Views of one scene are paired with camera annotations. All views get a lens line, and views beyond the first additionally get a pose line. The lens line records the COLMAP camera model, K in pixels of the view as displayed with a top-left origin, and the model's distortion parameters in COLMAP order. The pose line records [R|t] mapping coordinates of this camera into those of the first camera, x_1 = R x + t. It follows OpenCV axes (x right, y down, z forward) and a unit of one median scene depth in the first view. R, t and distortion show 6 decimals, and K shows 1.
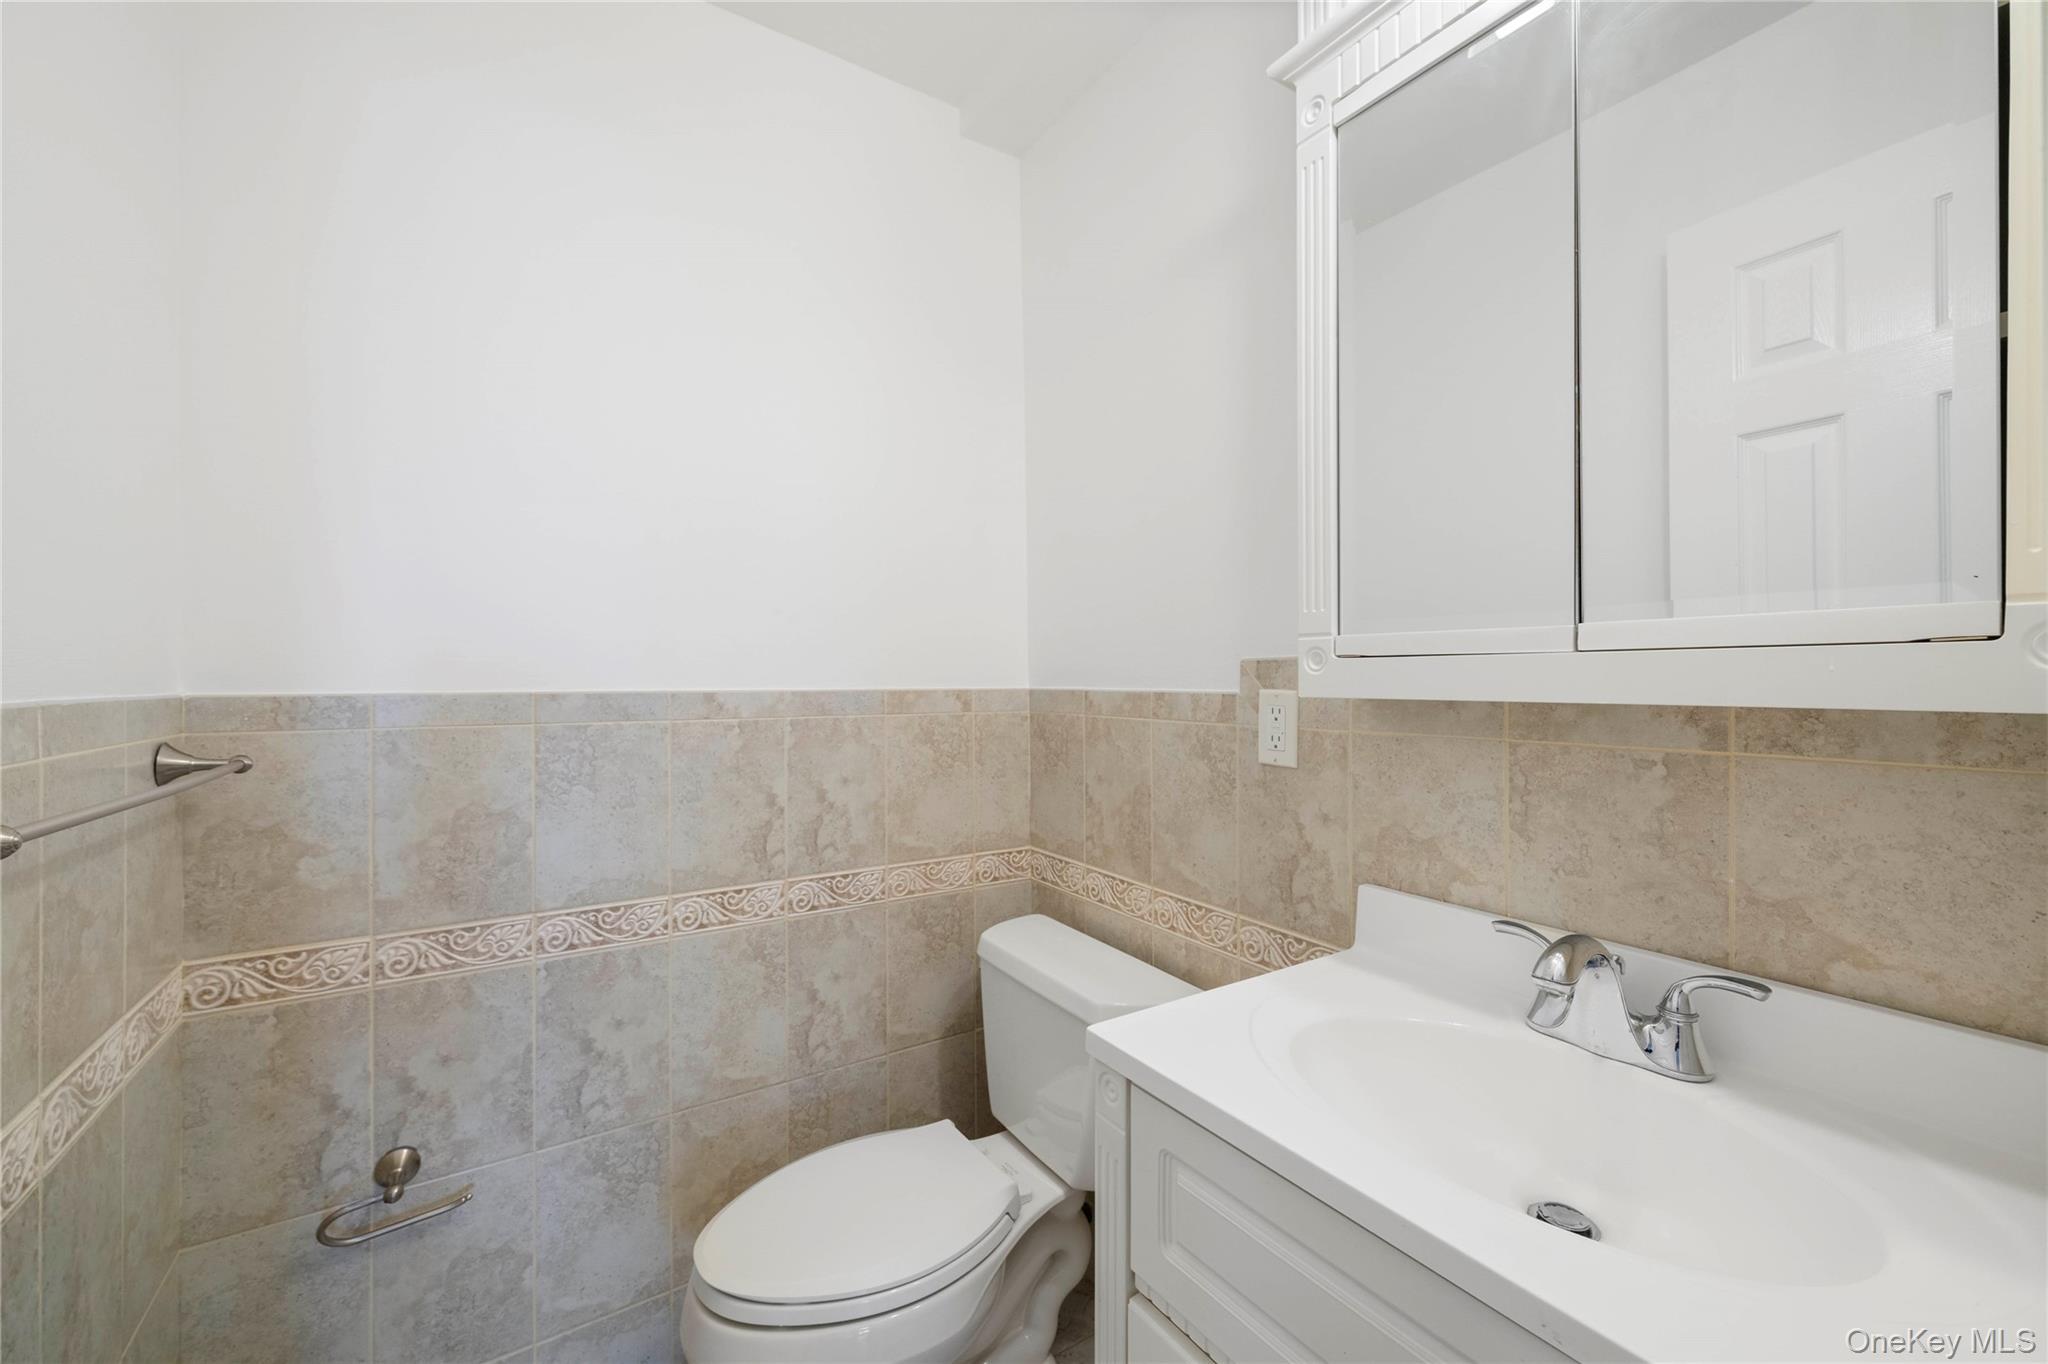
lens RADIAL K [[817.3, 0, 1020.9], [0, 817.3, 678.8], [0, 0, 1]] dist [-0.001147, -0.000050]
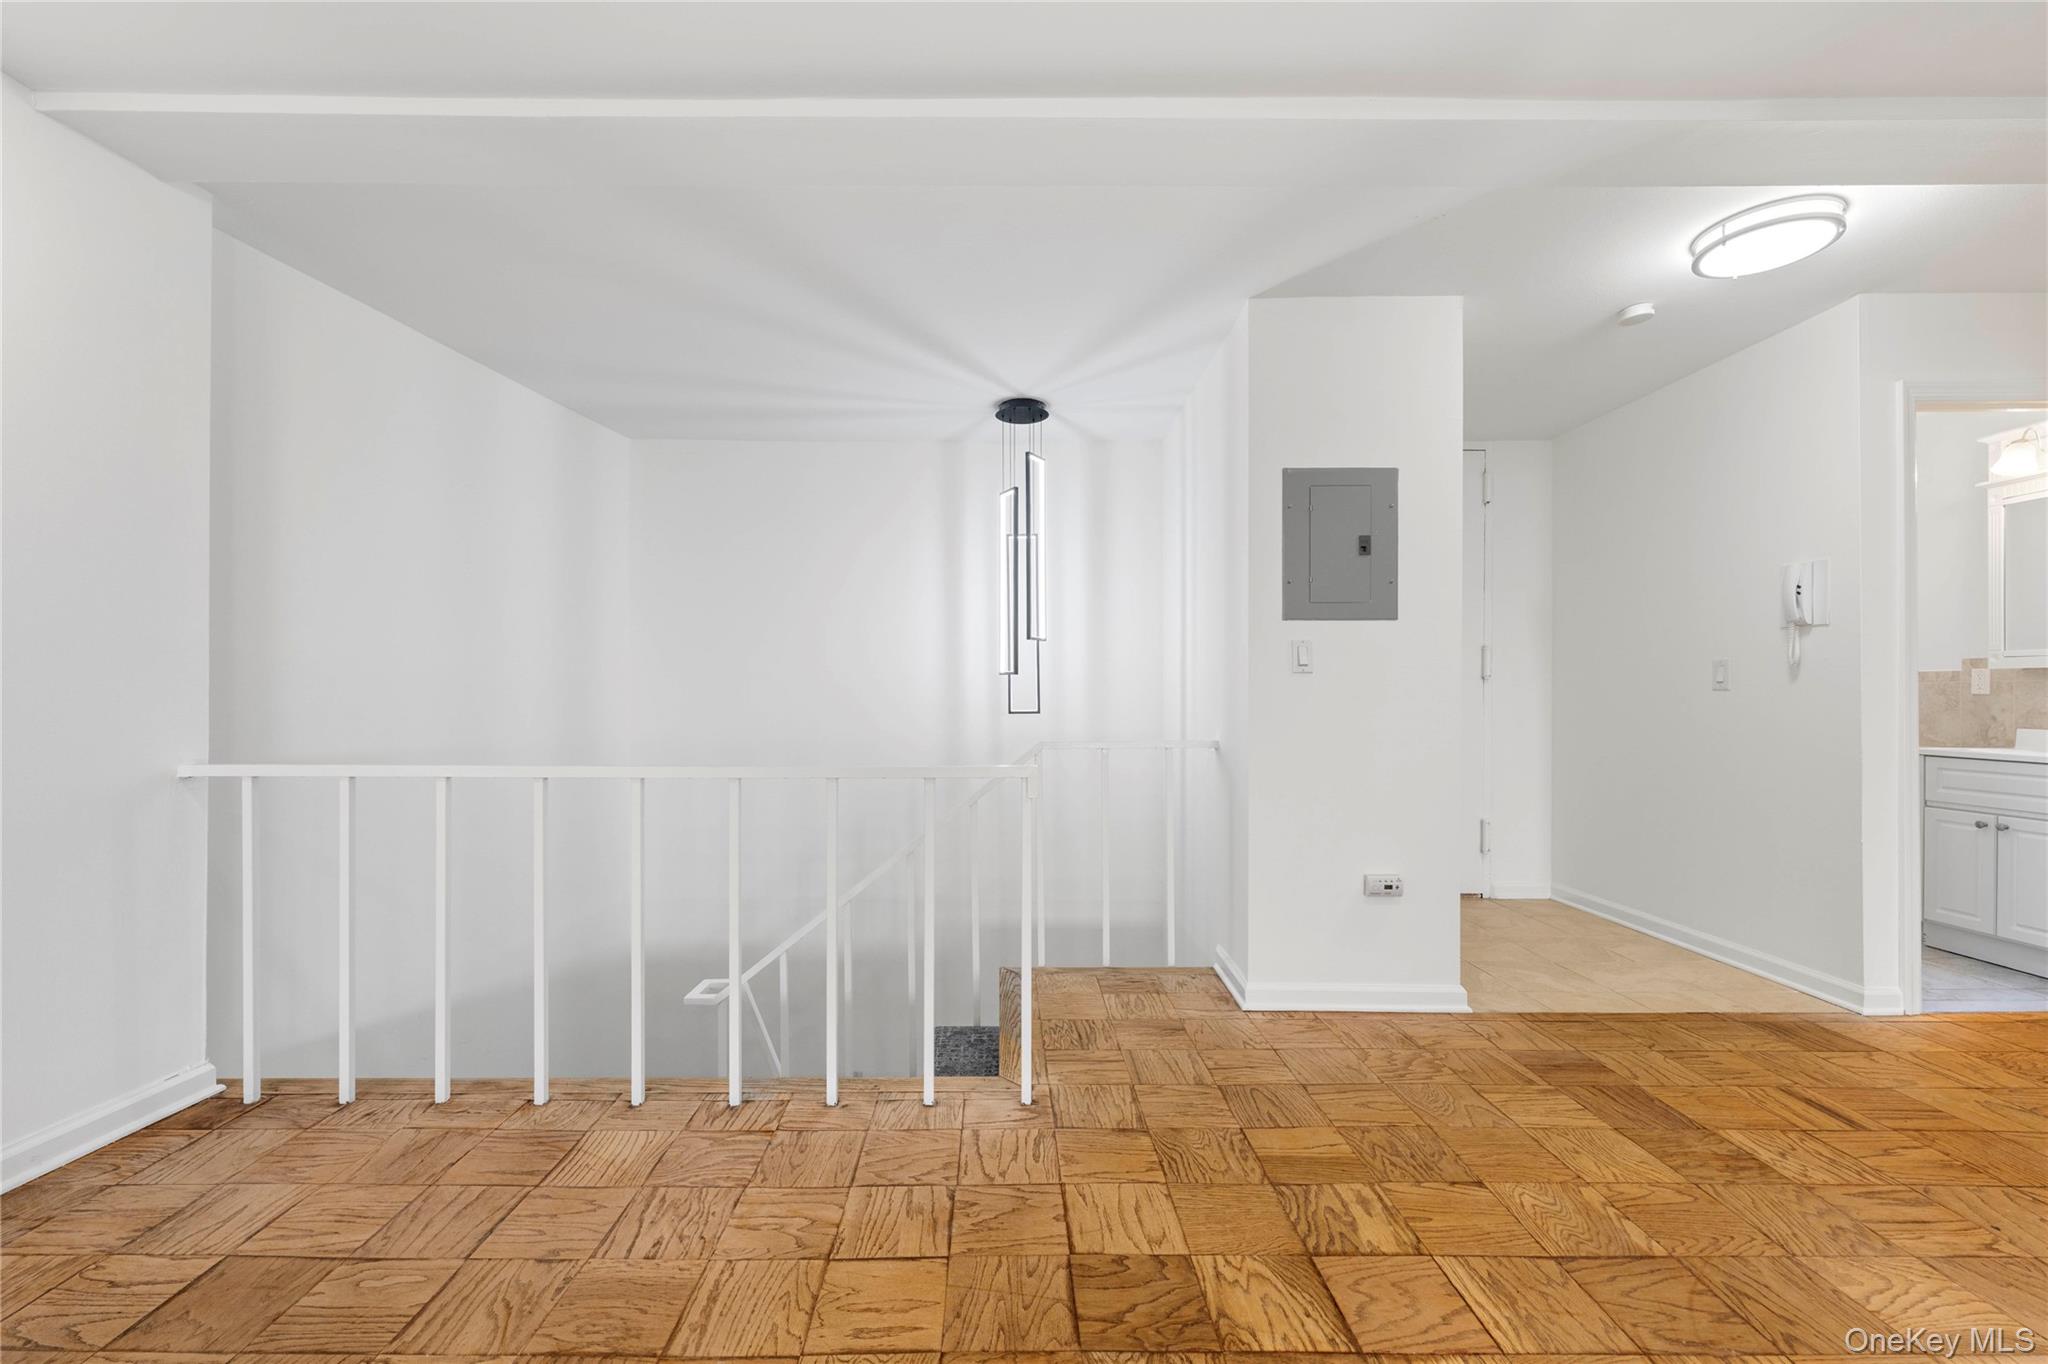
lens RADIAL K [[817.3, 0, 997.6], [0, 817.3, 701.7], [0, 0, 1]] dist [-0.001147, -0.000050]
pose [[0.828133, 0.000702, -0.560531, -1.050096], [0.000281, 0.999999, 0.001668, 0.135641], [0.560531, -0.001538, 0.828132, -3.694964]]
